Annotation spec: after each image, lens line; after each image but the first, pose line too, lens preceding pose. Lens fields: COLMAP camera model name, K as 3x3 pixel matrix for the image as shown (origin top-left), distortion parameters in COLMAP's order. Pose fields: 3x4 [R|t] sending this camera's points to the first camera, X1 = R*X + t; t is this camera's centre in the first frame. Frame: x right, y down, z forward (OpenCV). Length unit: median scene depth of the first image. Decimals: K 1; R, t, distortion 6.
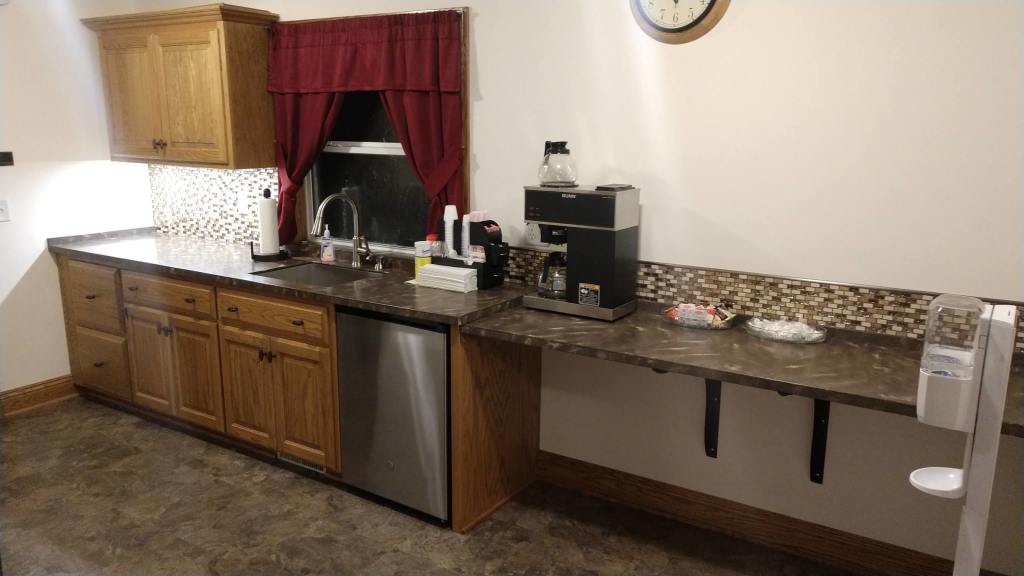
lens RADIAL K [[775.7, 0, 514.5], [0, 775.7, 288.9], [0, 0, 1]] dist [0.007392, 0.003403]
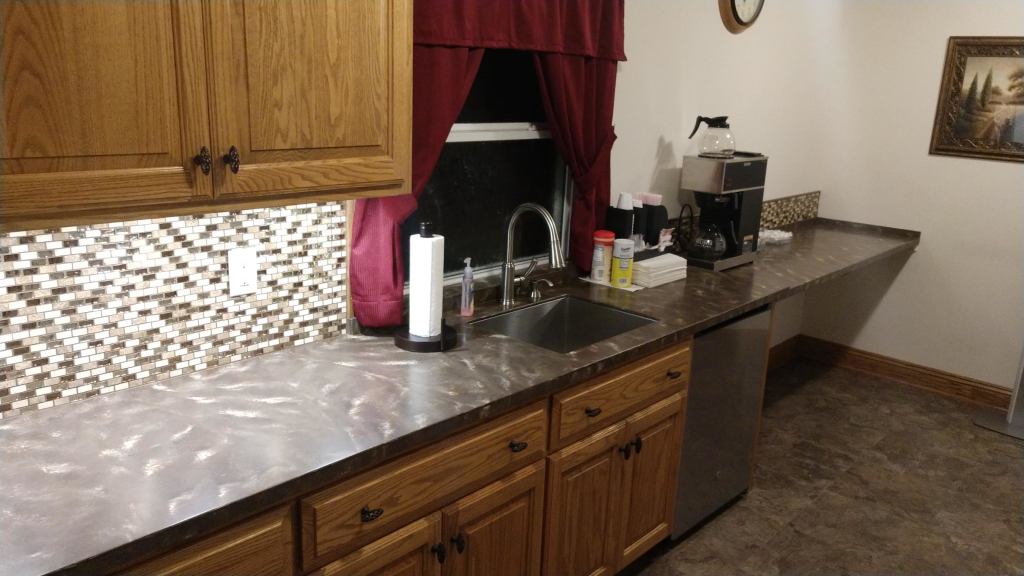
lens RADIAL K [[775.7, 0, 515.0], [0, 775.7, 287.0], [0, 0, 1]] dist [0.007392, 0.003403]
pose [[0.169786, -0.256270, 0.951577, -0.750614], [0.168600, 0.958914, 0.228163, -0.176733], [-0.970951, 0.121697, 0.206017, 0.742470]]
